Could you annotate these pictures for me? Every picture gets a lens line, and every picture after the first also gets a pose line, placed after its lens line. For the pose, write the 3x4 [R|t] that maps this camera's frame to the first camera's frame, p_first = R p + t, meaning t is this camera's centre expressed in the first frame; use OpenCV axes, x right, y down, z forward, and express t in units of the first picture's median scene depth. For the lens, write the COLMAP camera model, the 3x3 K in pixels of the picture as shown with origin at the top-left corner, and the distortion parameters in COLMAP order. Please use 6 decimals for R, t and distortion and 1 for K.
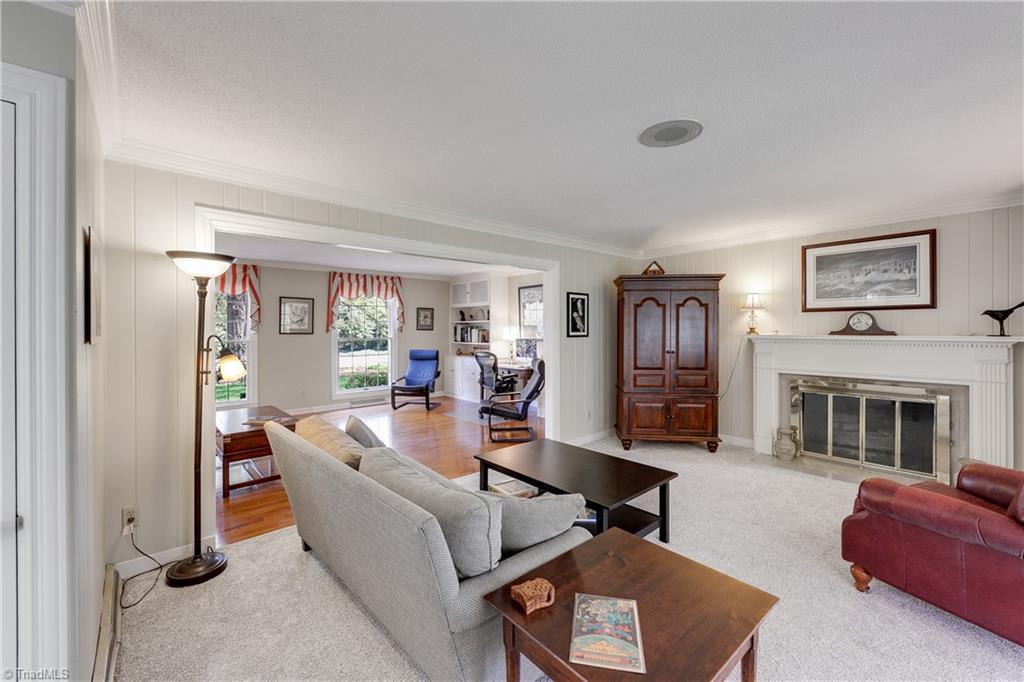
lens RADIAL K [[415.2, 0, 511.9], [0, 415.2, 334.2], [0, 0, 1]] dist [0.000596, -0.000046]
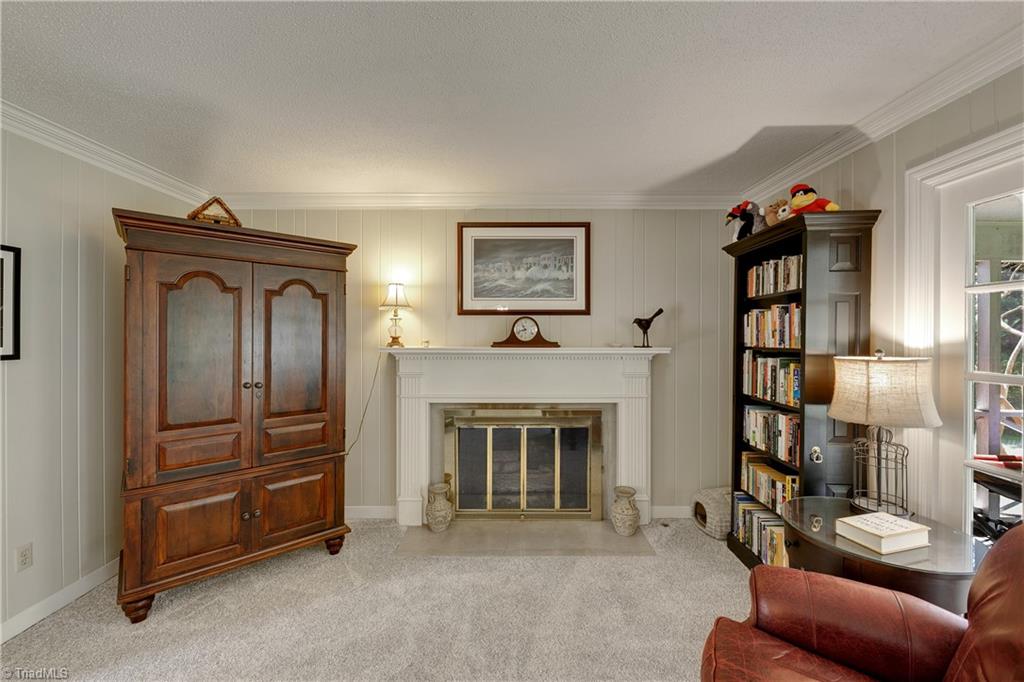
lens RADIAL K [[415.2, 0, 511.9], [0, 415.2, 334.2], [0, 0, 1]] dist [0.000596, -0.000046]
pose [[0.663973, 0.006439, 0.747729, 0.232958], [0.005394, 0.999896, -0.013400, -0.010330], [-0.747737, 0.012930, 0.663869, 0.469654]]
